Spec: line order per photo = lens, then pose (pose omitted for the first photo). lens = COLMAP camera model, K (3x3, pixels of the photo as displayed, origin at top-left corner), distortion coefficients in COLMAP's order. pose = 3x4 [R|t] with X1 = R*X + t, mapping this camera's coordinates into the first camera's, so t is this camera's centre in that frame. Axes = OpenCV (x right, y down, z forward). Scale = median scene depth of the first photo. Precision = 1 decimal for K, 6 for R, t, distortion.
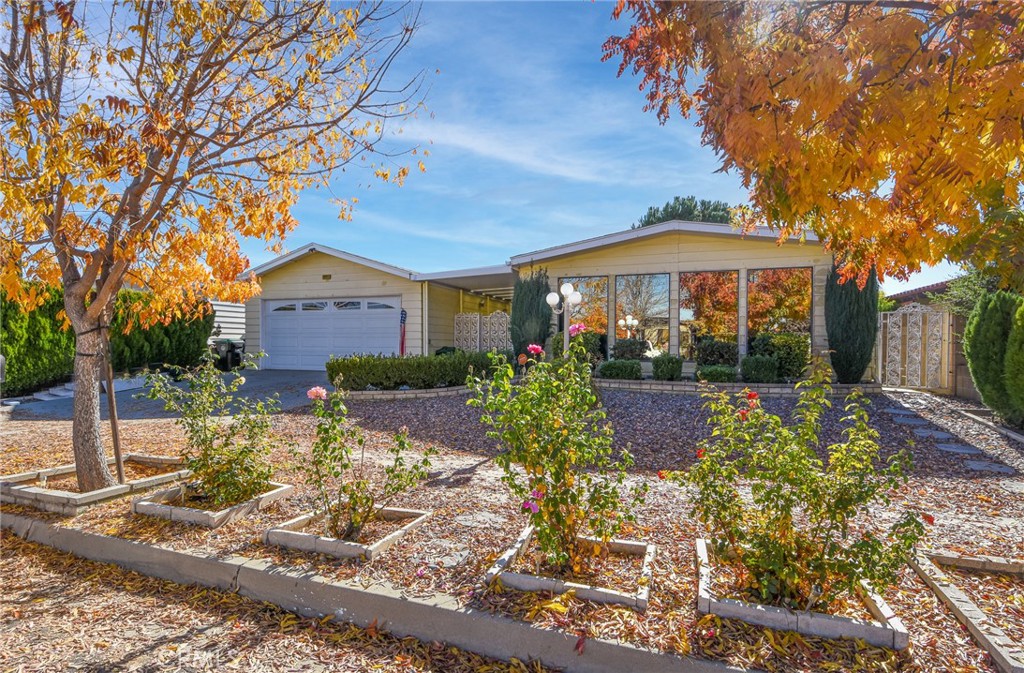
lens RADIAL K [[466.7, 0, 514.8], [0, 466.7, 299.1], [0, 0, 1]] dist [0.005159, -0.002693]
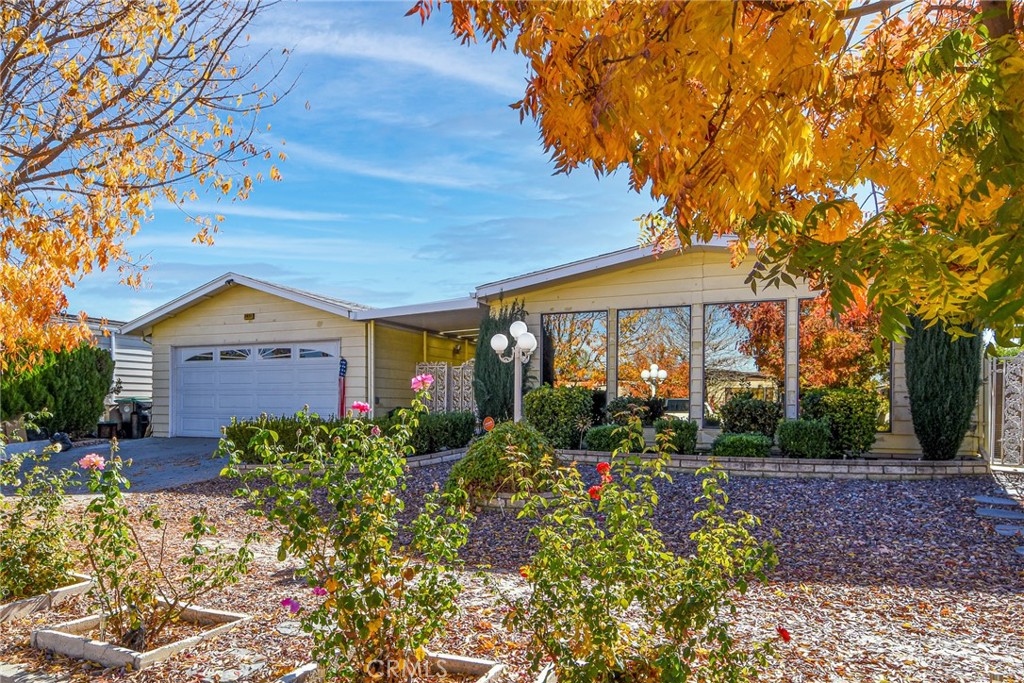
lens RADIAL K [[640.1, 0, 511.9], [0, 640.1, 342.7], [0, 0, 1]] dist [0.007238, -0.002803]
pose [[0.995765, -0.008393, -0.091547, 0.136291], [0.008303, 0.999965, -0.001363, 0.001031], [0.091555, 0.000597, 0.995800, -0.012299]]
